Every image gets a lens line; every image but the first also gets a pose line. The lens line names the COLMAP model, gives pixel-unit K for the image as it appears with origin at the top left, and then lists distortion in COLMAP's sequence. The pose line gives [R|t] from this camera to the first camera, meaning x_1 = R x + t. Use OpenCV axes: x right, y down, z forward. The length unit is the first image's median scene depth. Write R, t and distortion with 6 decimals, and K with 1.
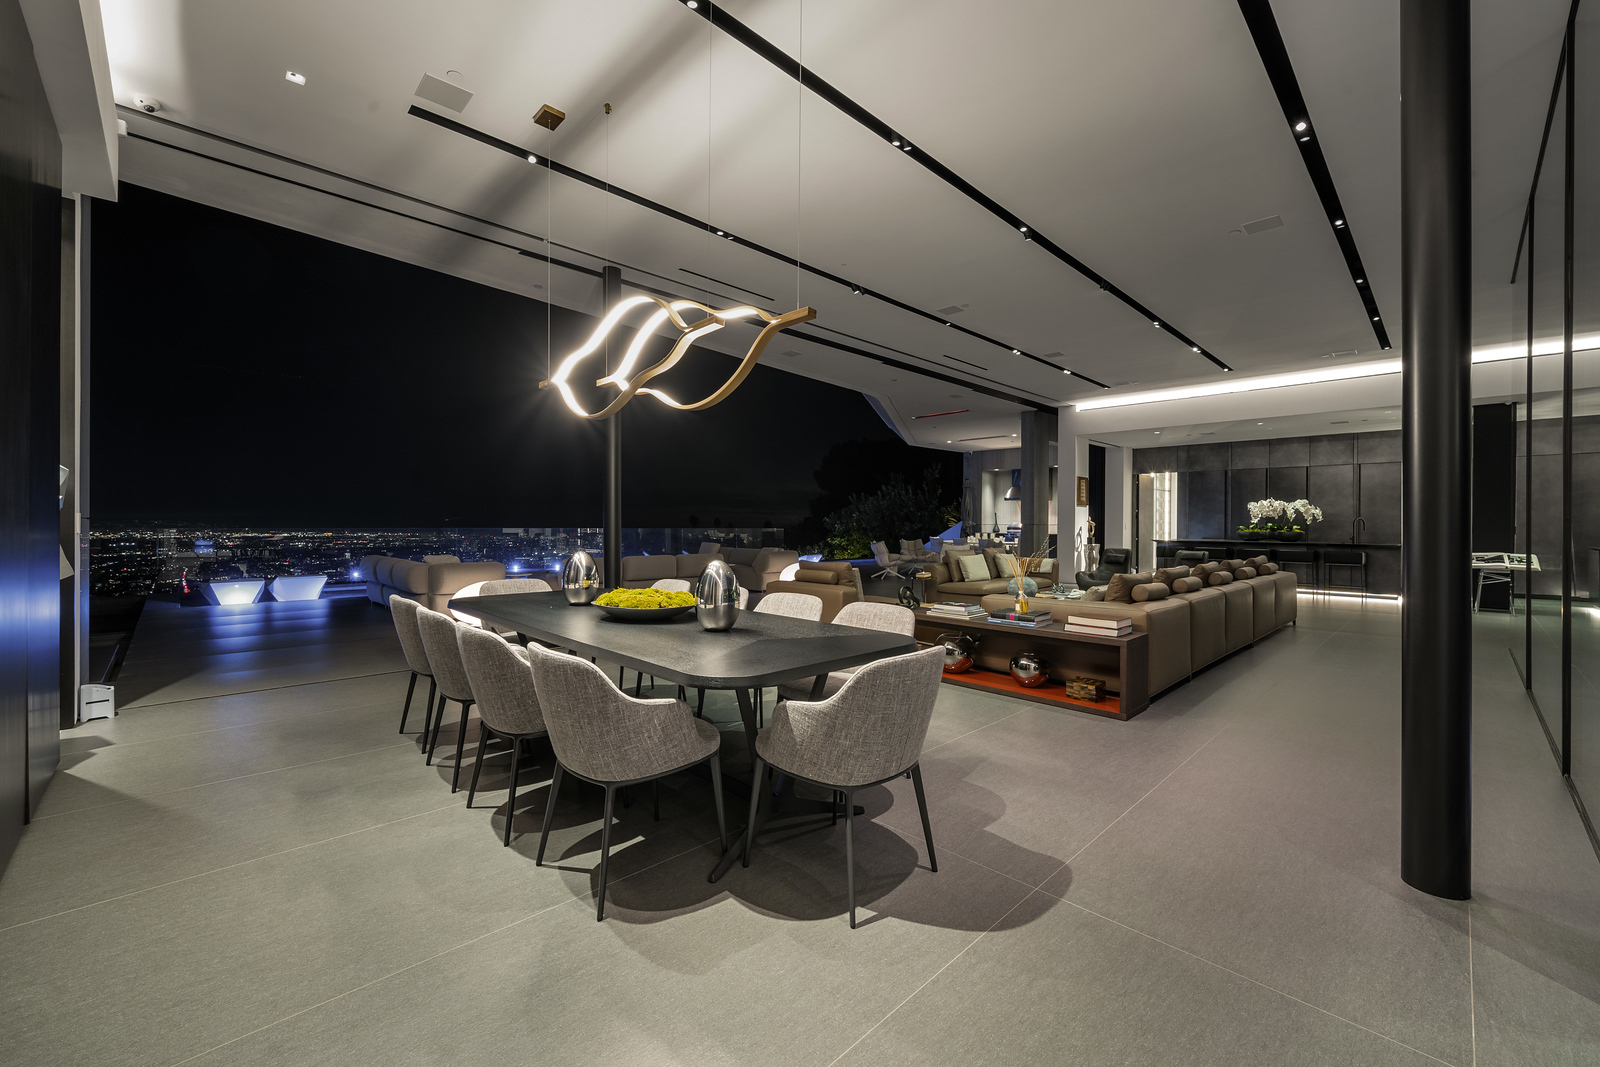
lens RADIAL K [[637.2, 0, 804.5], [0, 637.2, 525.7], [0, 0, 1]] dist [-0.001467, -0.000215]
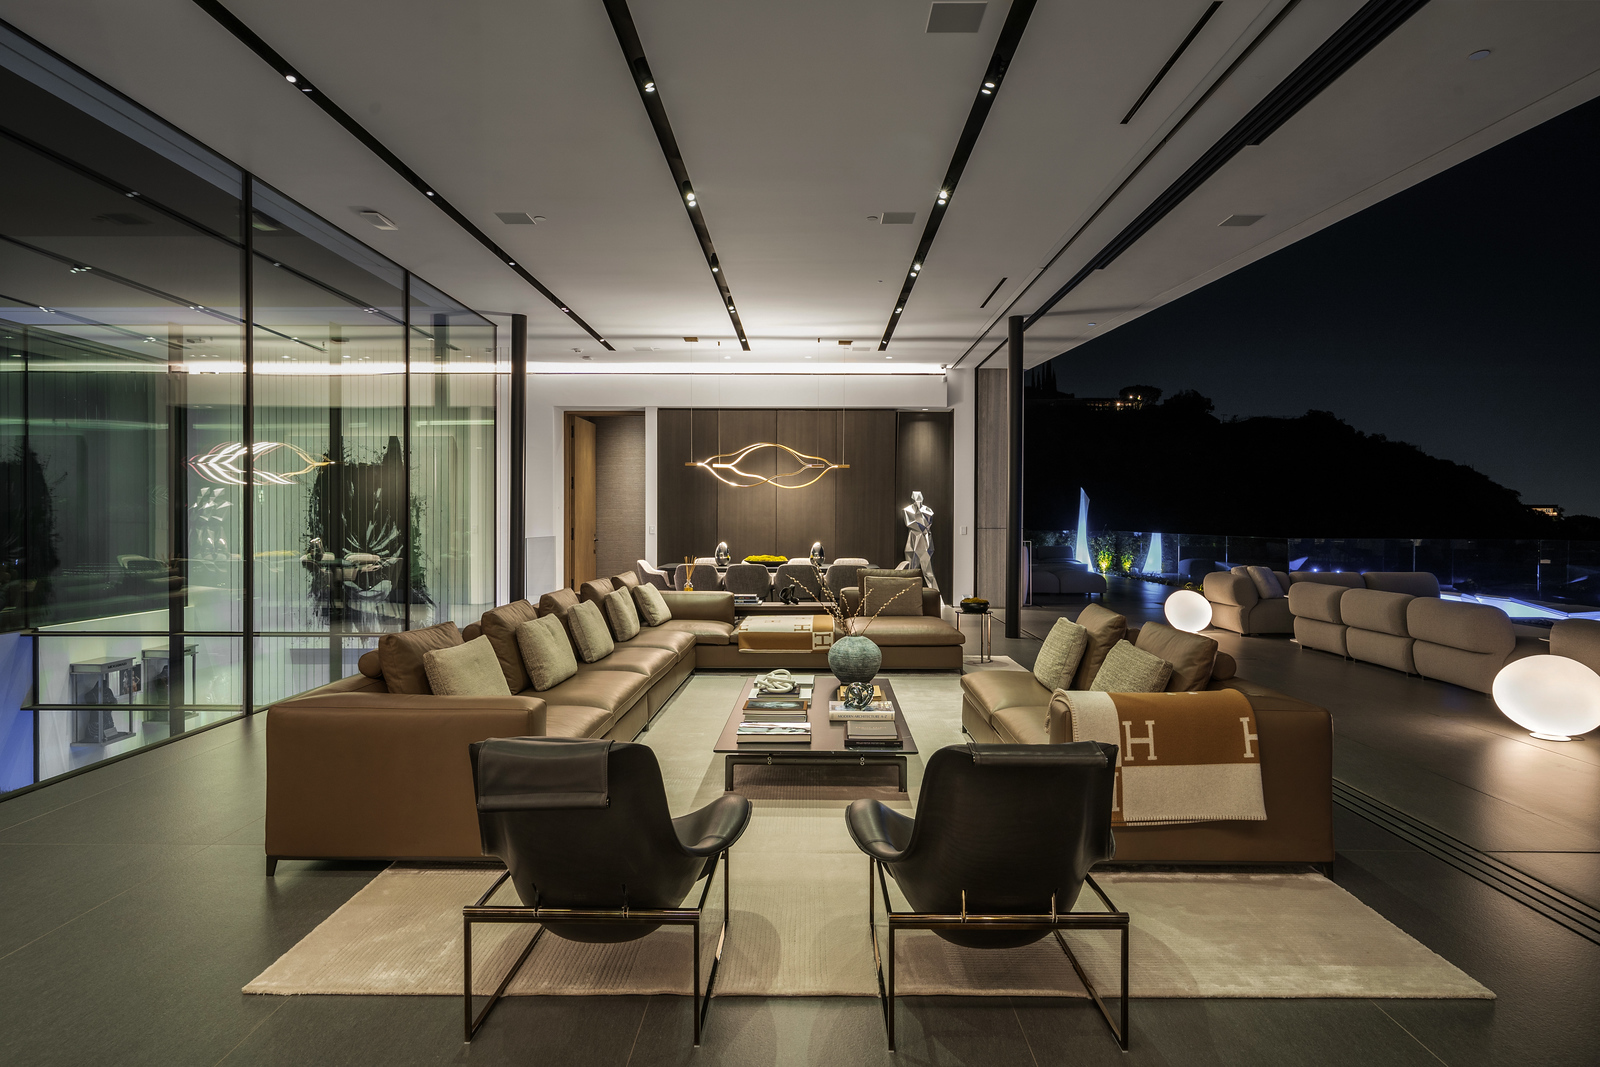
lens RADIAL K [[890.3, 0, 796.8], [0, 890.3, 528.4], [0, 0, 1]] dist [0.001991, 0.000311]
pose [[-0.709607, -0.000948, -0.704597, 0.561481], [-0.010201, 0.999908, 0.008929, -0.006766], [0.704524, 0.013523, -0.709551, 0.919129]]
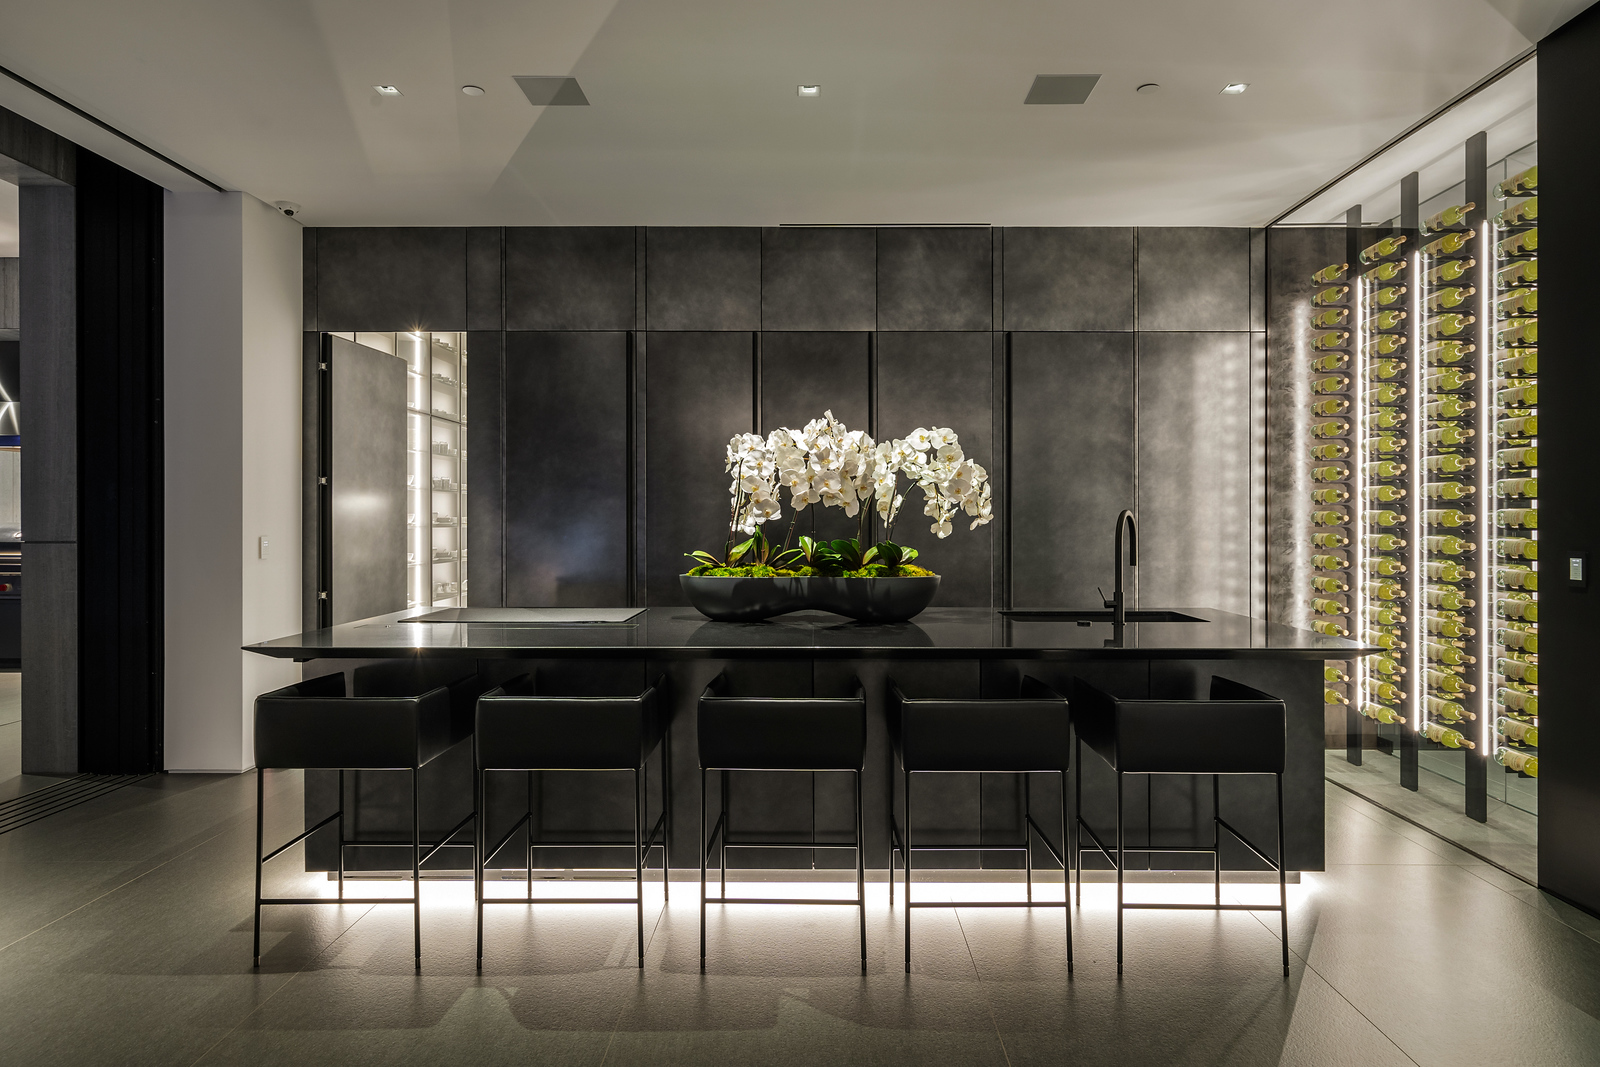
lens RADIAL K [[904.1, 0, 800.0], [0, 904.1, 533.5], [0, 0, 1]] dist [0.000430, 0.000002]
pose [[0.710780, -0.016377, 0.703223, 0.484955], [0.005168, 0.999824, 0.018061, -0.009770], [-0.703395, -0.009203, 0.710740, 0.741445]]
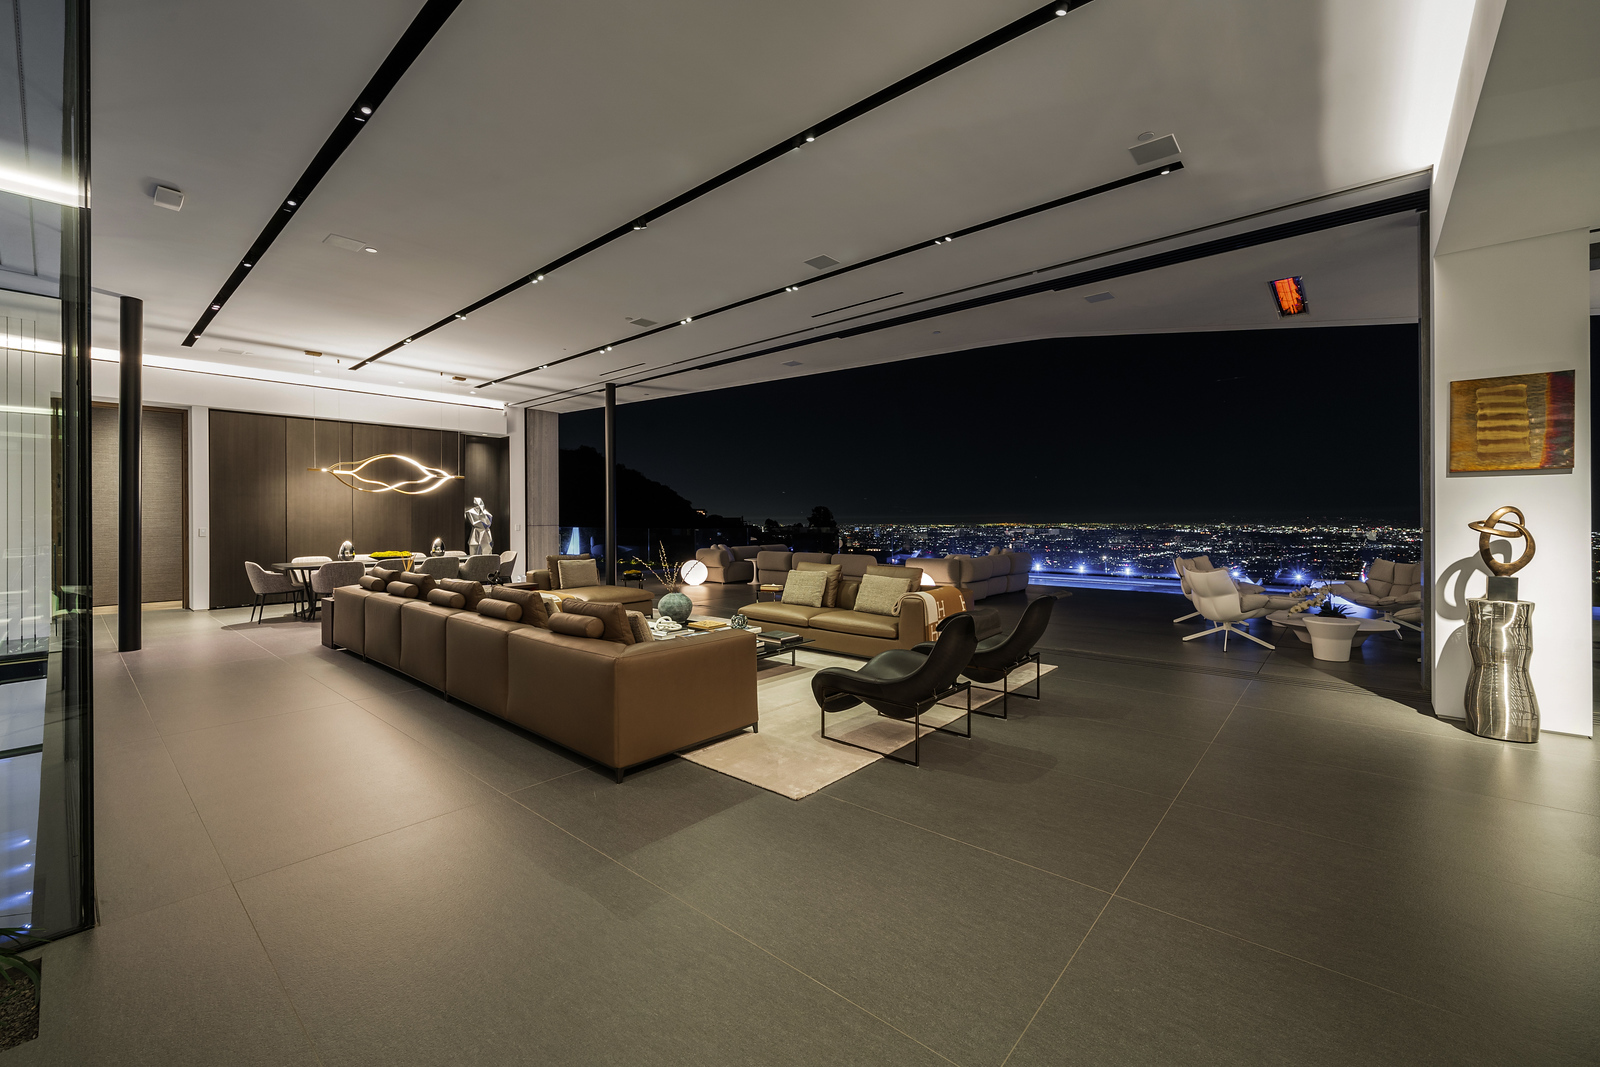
lens RADIAL K [[652.9, 0, 804.3], [0, 652.9, 517.9], [0, 0, 1]] dist [0.000674, -0.000007]
pose [[0.082259, -0.006521, -0.996590, 0.757094], [0.001558, 0.999978, -0.006414, -0.004829], [0.996610, -0.001025, 0.082267, 0.672276]]
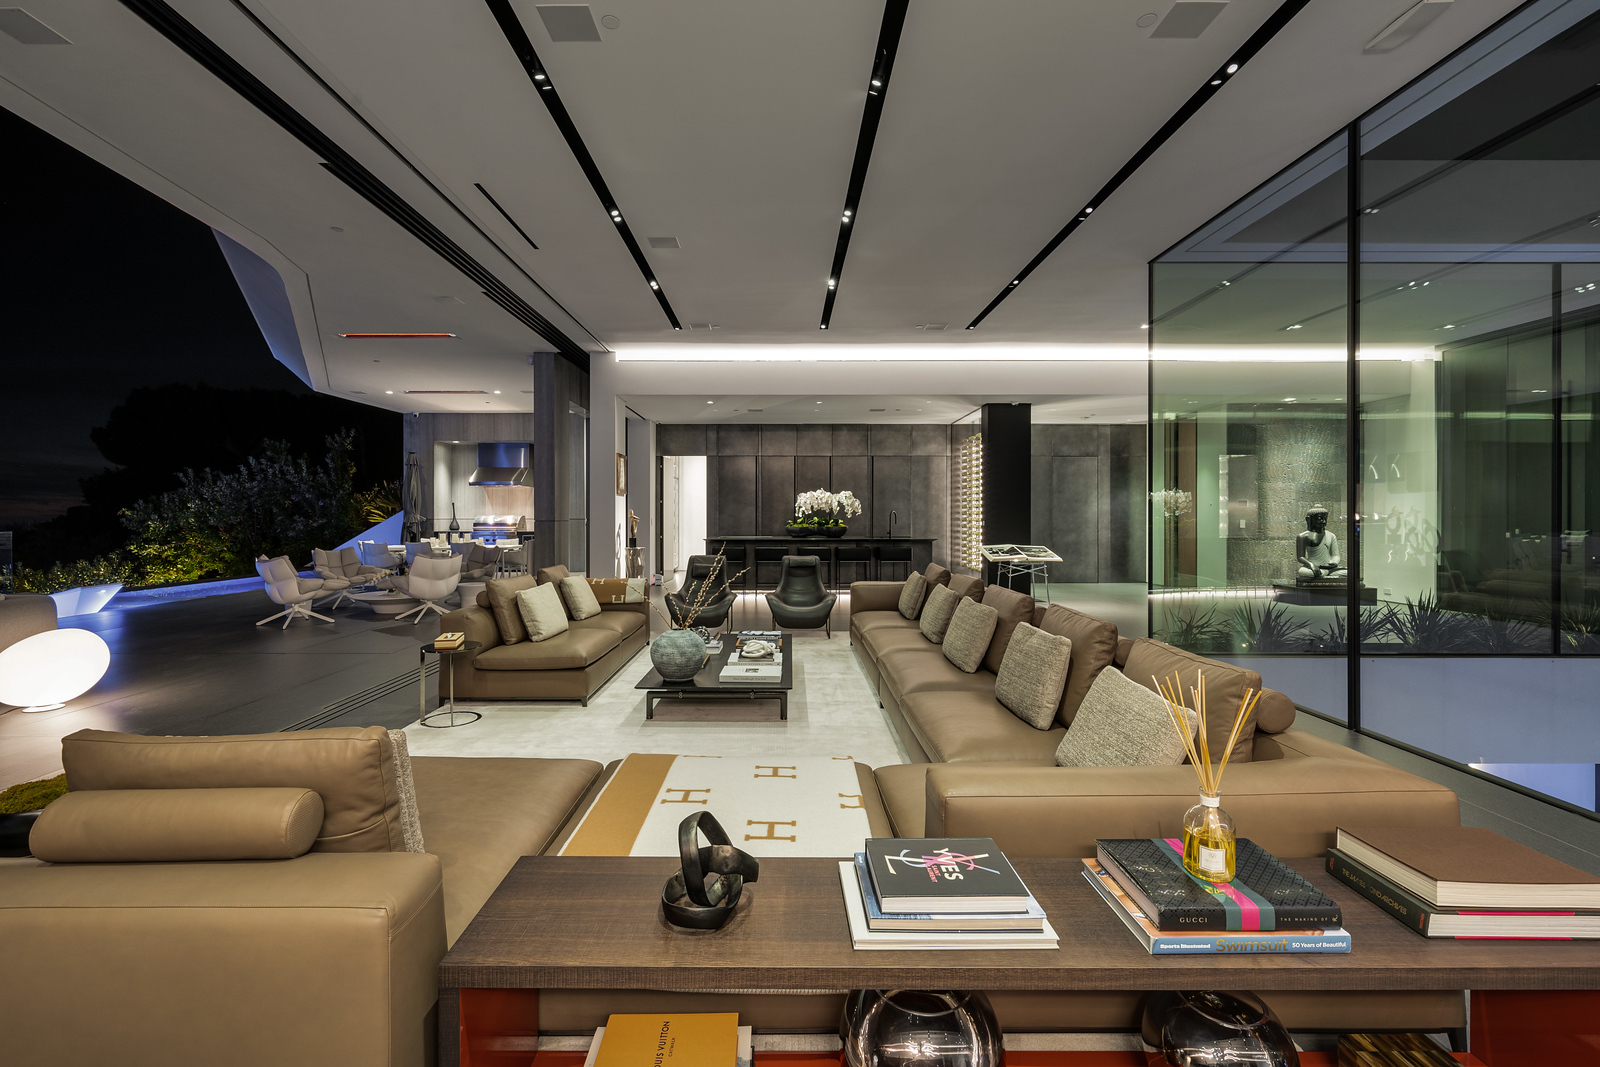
lens RADIAL K [[703.3, 0, 775.4], [0, 703.3, 514.3], [0, 0, 1]] dist [-0.000174, 0.000060]
pose [[0.705497, -0.004842, 0.708697, -0.003373], [0.007400, 0.999972, -0.000534, -0.007269], [-0.708675, 0.005621, 0.705513, 0.330632]]
